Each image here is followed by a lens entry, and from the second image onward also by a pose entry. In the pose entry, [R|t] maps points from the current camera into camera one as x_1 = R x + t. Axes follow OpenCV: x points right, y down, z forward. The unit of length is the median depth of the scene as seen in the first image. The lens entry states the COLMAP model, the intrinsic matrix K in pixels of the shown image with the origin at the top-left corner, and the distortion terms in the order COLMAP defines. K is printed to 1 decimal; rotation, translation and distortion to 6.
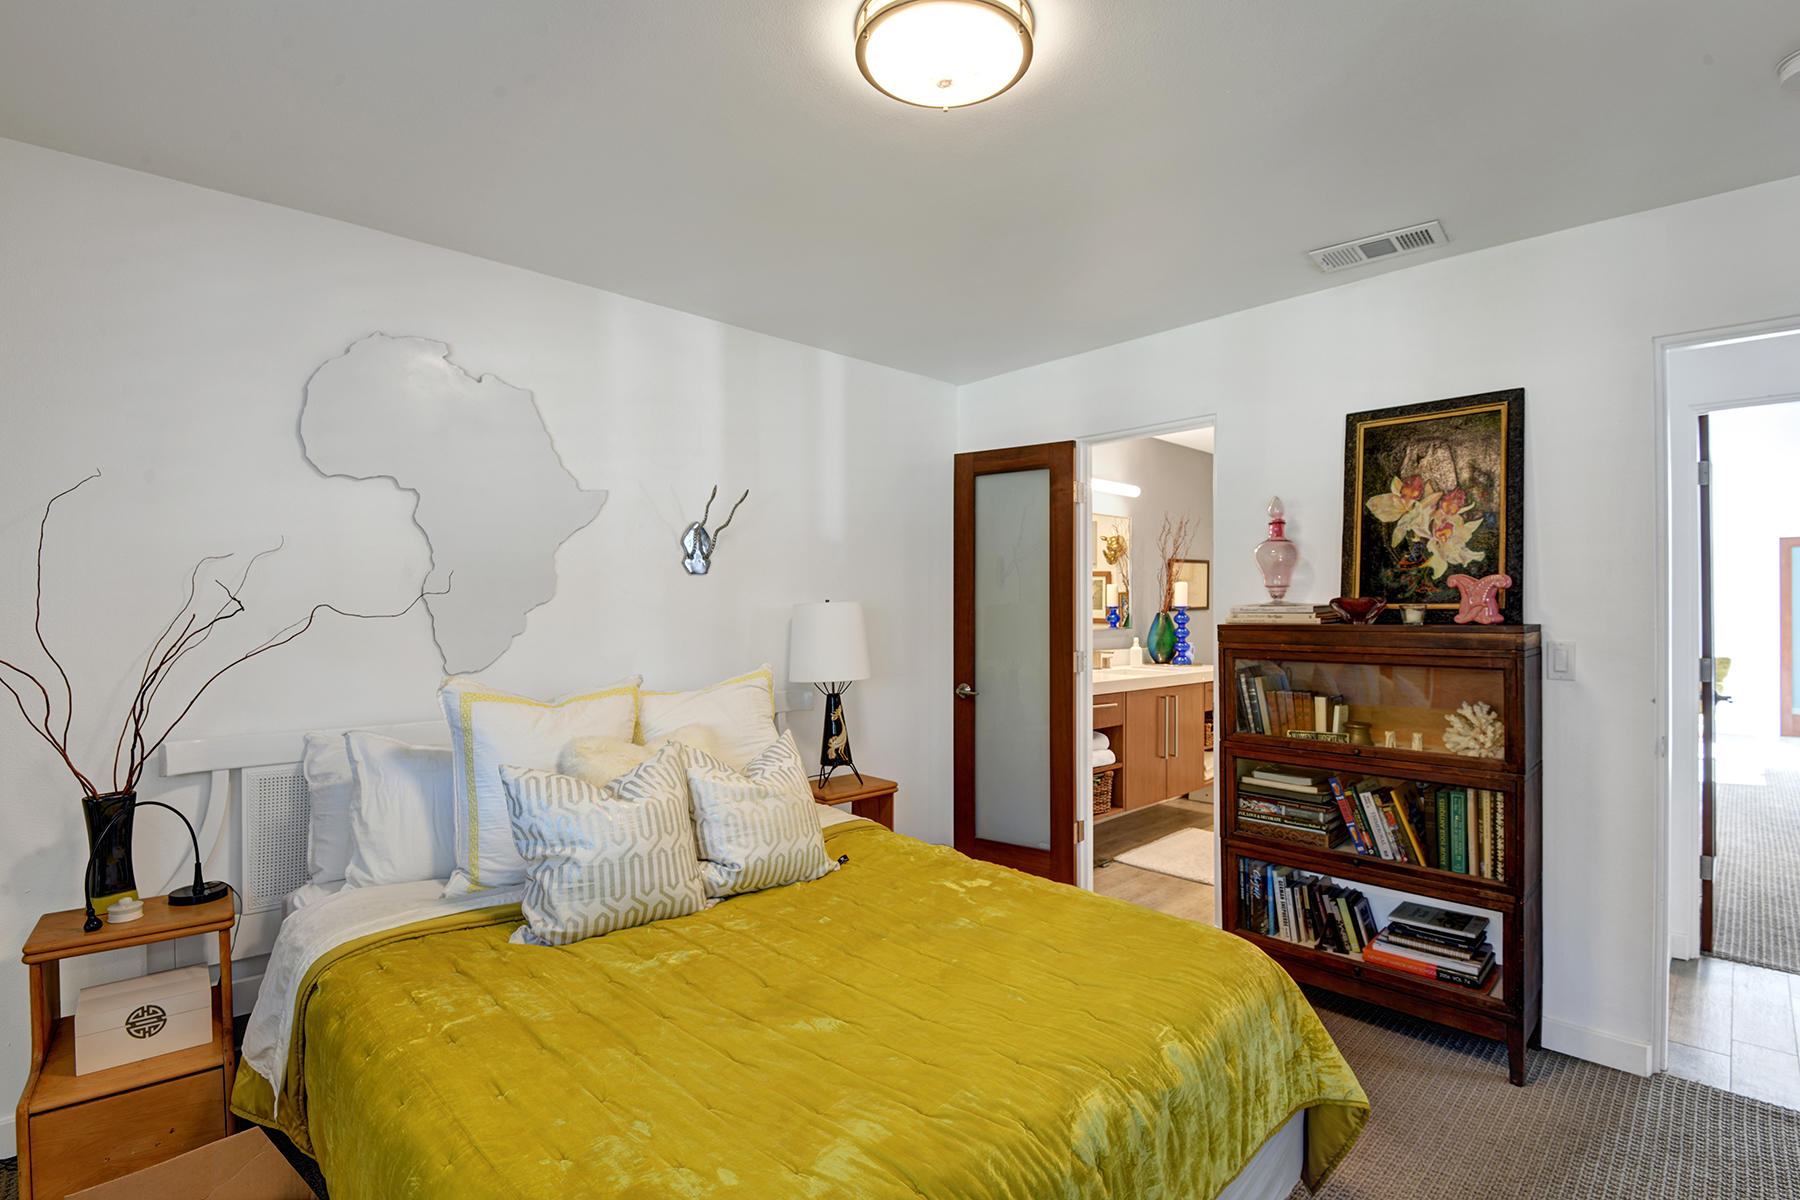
lens RADIAL K [[847.7, 0, 899.7], [0, 847.7, 596.8], [0, 0, 1]] dist [-0.036252, -0.001934]
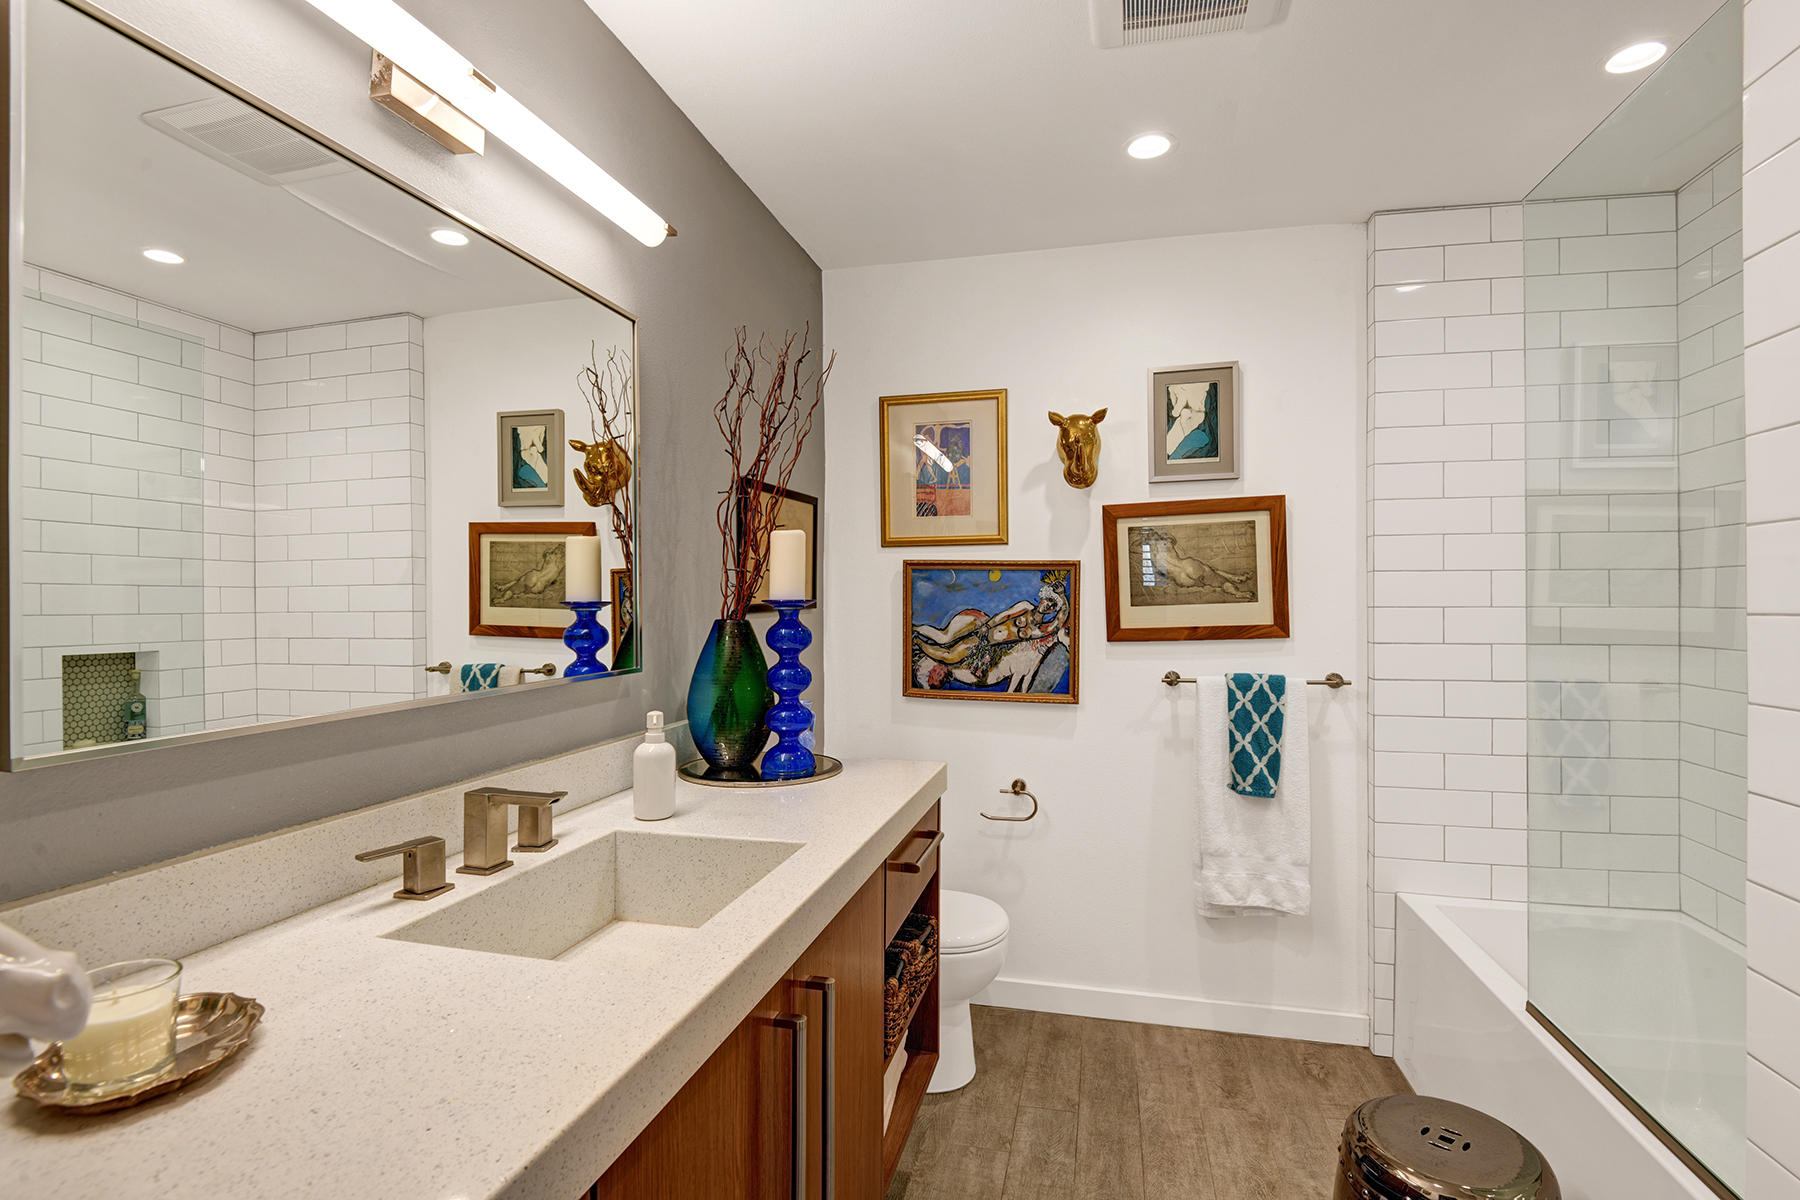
lens RADIAL K [[847.7, 0, 895.4], [0, 847.7, 600.5], [0, 0, 1]] dist [-0.036252, -0.001934]
pose [[0.847877, -0.001059, 0.530192, 0.185984], [-0.005792, 0.999920, 0.011260, 0.007336], [-0.530162, -0.012618, 0.847803, 0.674346]]
